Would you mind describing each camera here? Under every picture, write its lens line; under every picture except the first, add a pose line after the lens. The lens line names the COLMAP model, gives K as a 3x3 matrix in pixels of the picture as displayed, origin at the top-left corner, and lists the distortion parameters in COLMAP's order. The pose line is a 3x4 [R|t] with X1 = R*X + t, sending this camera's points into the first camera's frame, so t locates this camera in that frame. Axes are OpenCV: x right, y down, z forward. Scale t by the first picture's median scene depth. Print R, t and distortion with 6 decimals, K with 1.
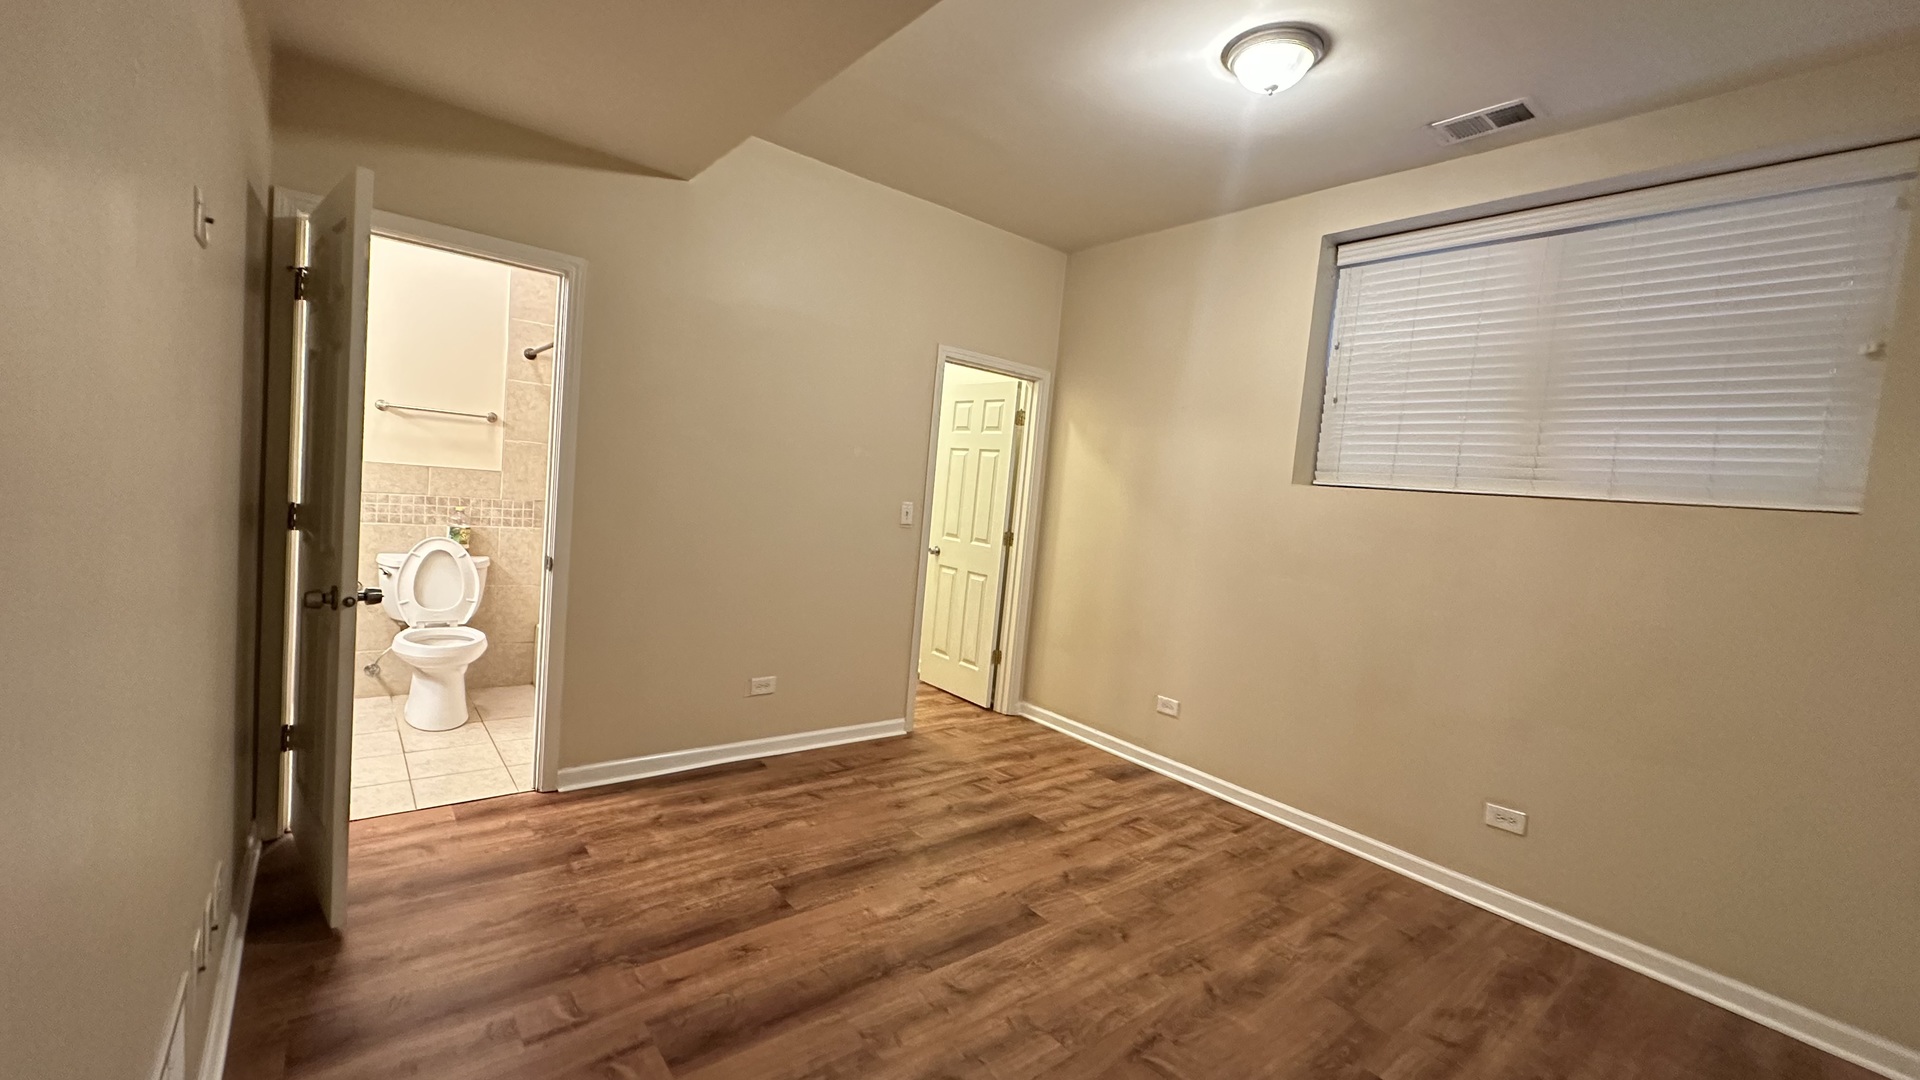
lens RADIAL K [[762.3, 0, 958.0], [0, 762.3, 547.0], [0, 0, 1]] dist [-0.001803, 0.001143]
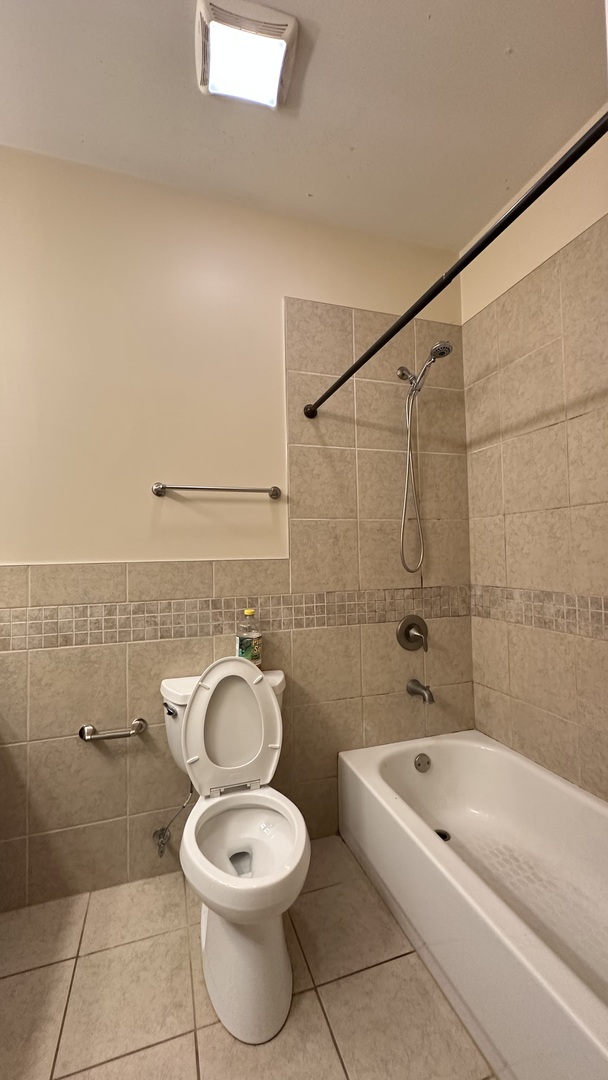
lens RADIAL K [[428.8, 0, 303.5], [0, 428.8, 539.1], [0, 0, 1]] dist [-0.001803, 0.001143]
pose [[0.926030, -0.124282, -0.356401, -0.438839], [0.076891, 0.986551, -0.144240, -0.056003], [0.369534, 0.106167, 0.923132, 0.612782]]
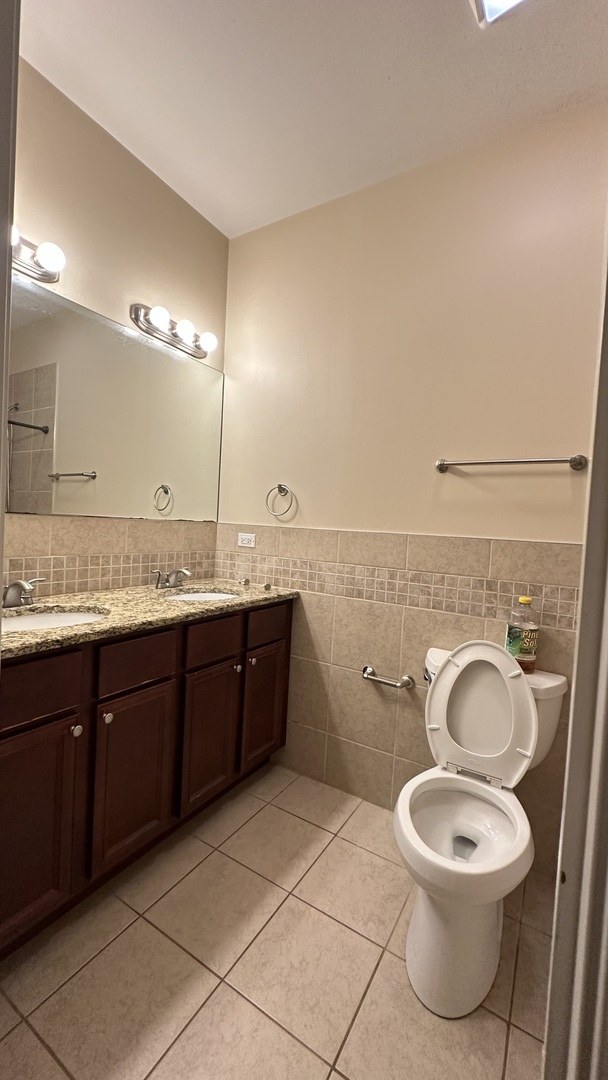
lens RADIAL K [[428.8, 0, 302.3], [0, 428.8, 538.3], [0, 0, 1]] dist [-0.001803, 0.001143]
pose [[0.331072, -0.046847, -0.942442, -0.355062], [-0.100162, 0.991379, -0.084466, -0.052364], [0.938274, 0.122361, 0.323526, 0.681276]]
